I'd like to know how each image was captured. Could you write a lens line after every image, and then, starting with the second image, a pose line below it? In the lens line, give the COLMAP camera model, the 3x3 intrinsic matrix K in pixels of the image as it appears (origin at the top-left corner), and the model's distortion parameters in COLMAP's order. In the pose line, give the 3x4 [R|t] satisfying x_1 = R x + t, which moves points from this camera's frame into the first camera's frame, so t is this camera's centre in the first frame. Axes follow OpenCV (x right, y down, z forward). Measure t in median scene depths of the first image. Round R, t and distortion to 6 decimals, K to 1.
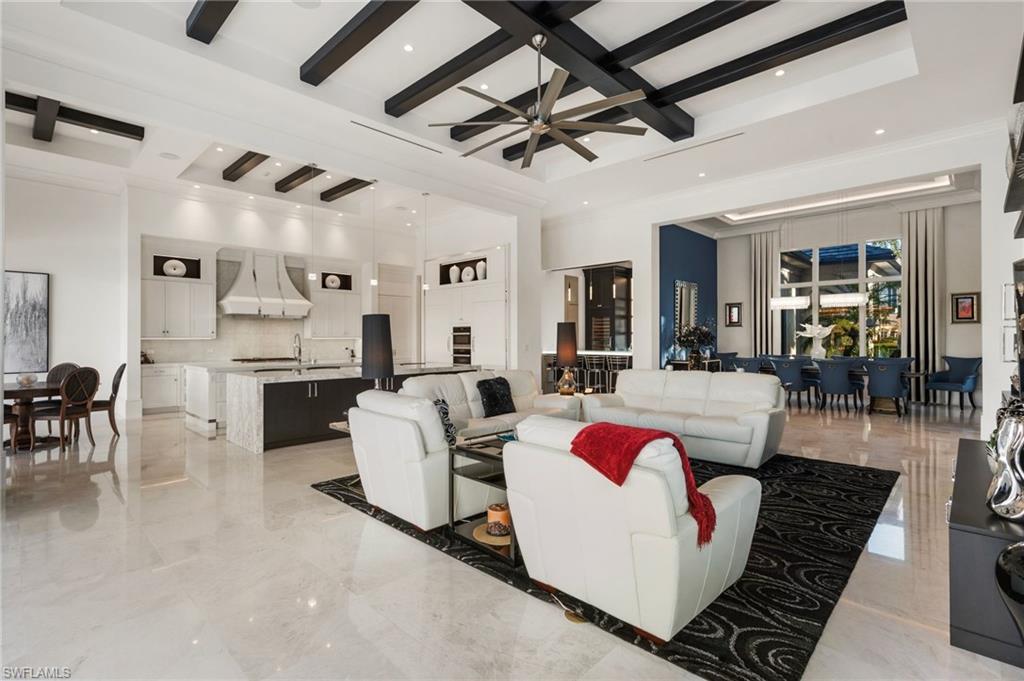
lens RADIAL K [[469.8, 0, 509.2], [0, 469.8, 337.5], [0, 0, 1]] dist [0.000659, 0.000775]
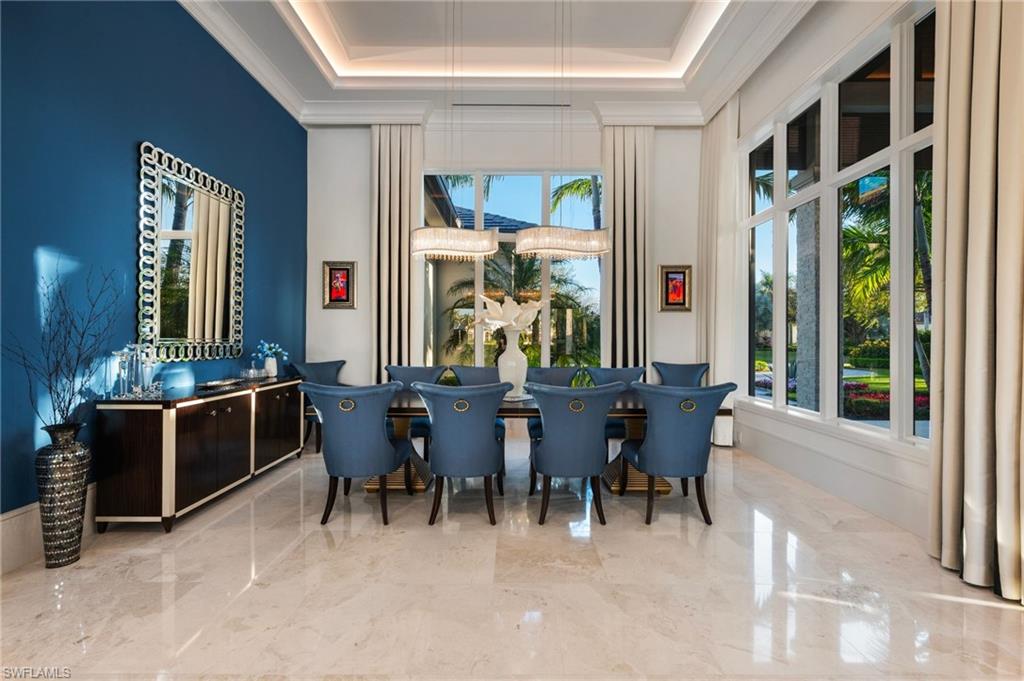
lens RADIAL K [[437.1, 0, 515.4], [0, 437.1, 340.2], [0, 0, 1]] dist [-0.003793, -0.000169]
pose [[0.721342, 0.004302, 0.692566, 0.364027], [-0.005417, 0.999985, -0.000570, 0.010333], [-0.692558, -0.003341, 0.721355, 0.669401]]
